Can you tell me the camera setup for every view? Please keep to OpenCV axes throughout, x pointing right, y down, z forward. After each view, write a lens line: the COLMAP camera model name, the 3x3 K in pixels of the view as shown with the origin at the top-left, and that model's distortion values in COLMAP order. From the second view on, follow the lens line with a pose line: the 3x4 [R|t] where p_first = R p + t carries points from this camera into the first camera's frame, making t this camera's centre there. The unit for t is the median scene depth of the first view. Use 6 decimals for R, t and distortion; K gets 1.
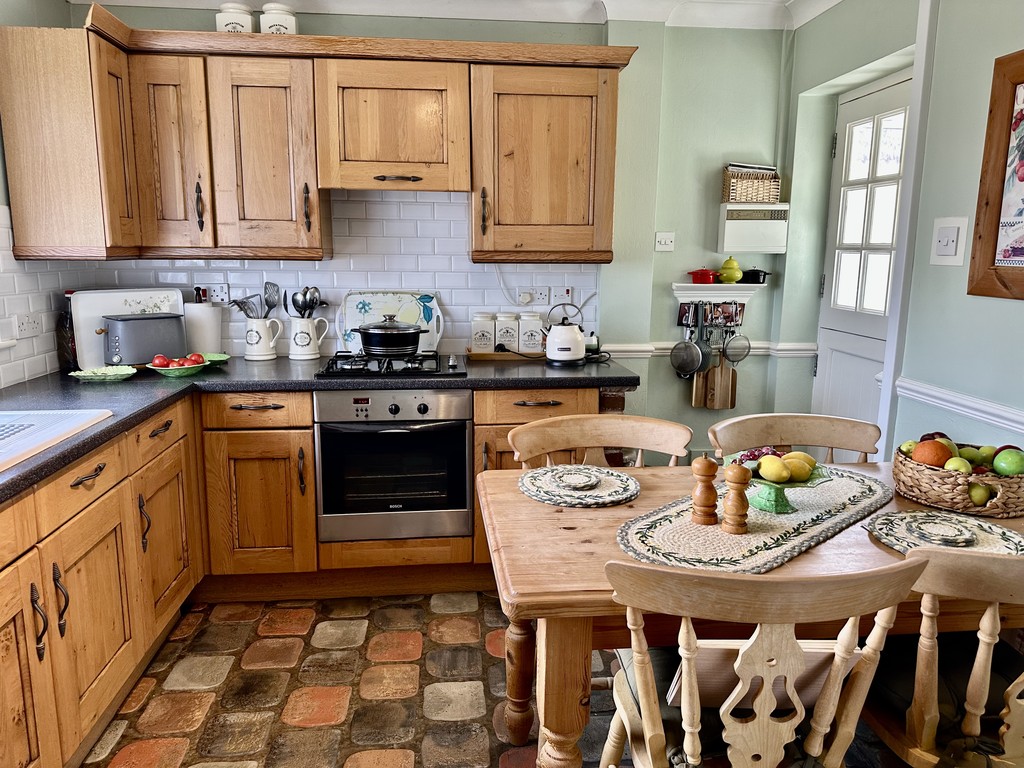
lens RADIAL K [[720.8, 0, 509.8], [0, 720.8, 380.2], [0, 0, 1]] dist [0.056951, -0.064649]
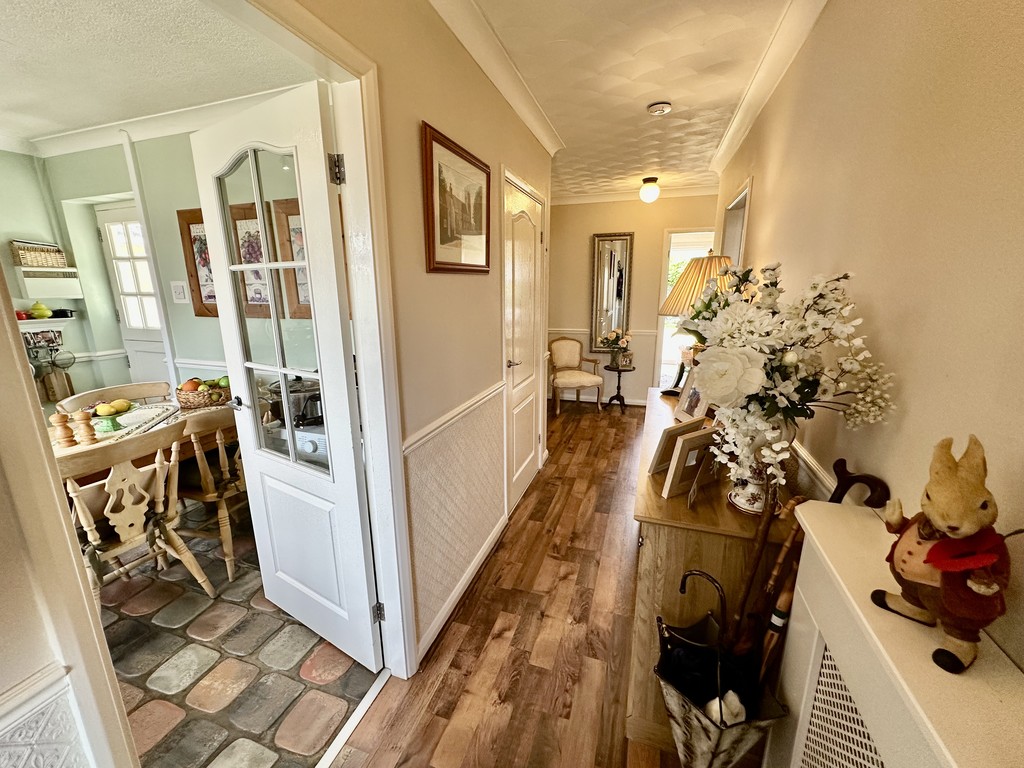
lens RADIAL K [[409.0, 0, 508.2], [0, 409.0, 381.1], [0, 0, 1]] dist [-0.000020, 0.000069]
pose [[0.418384, -0.218128, 0.881689, -0.103733], [0.171960, 0.972201, 0.158921, 0.035503], [-0.891843, 0.085125, 0.444263, -0.342863]]
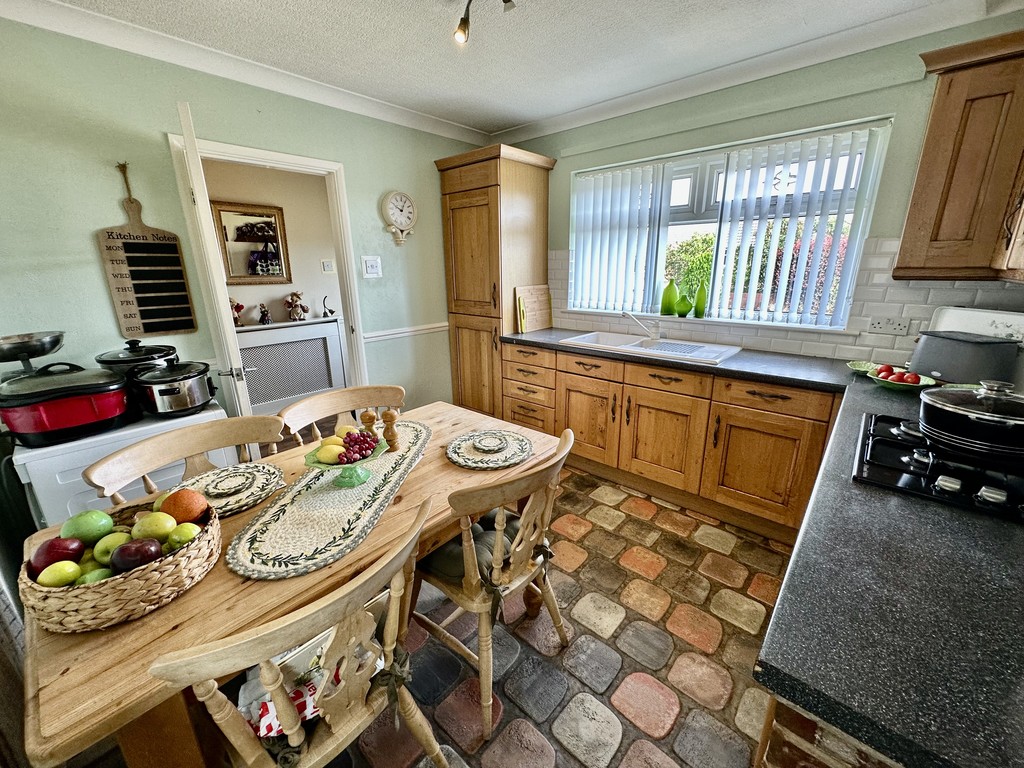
lens RADIAL K [[409.0, 0, 510.6], [0, 409.0, 388.7], [0, 0, 1]] dist [-0.000020, 0.000069]
pose [[-0.734705, 0.200145, -0.648190, 0.405985], [-0.112662, 0.906221, 0.407517, -0.207255], [0.668966, 0.372431, -0.643257, 1.092572]]
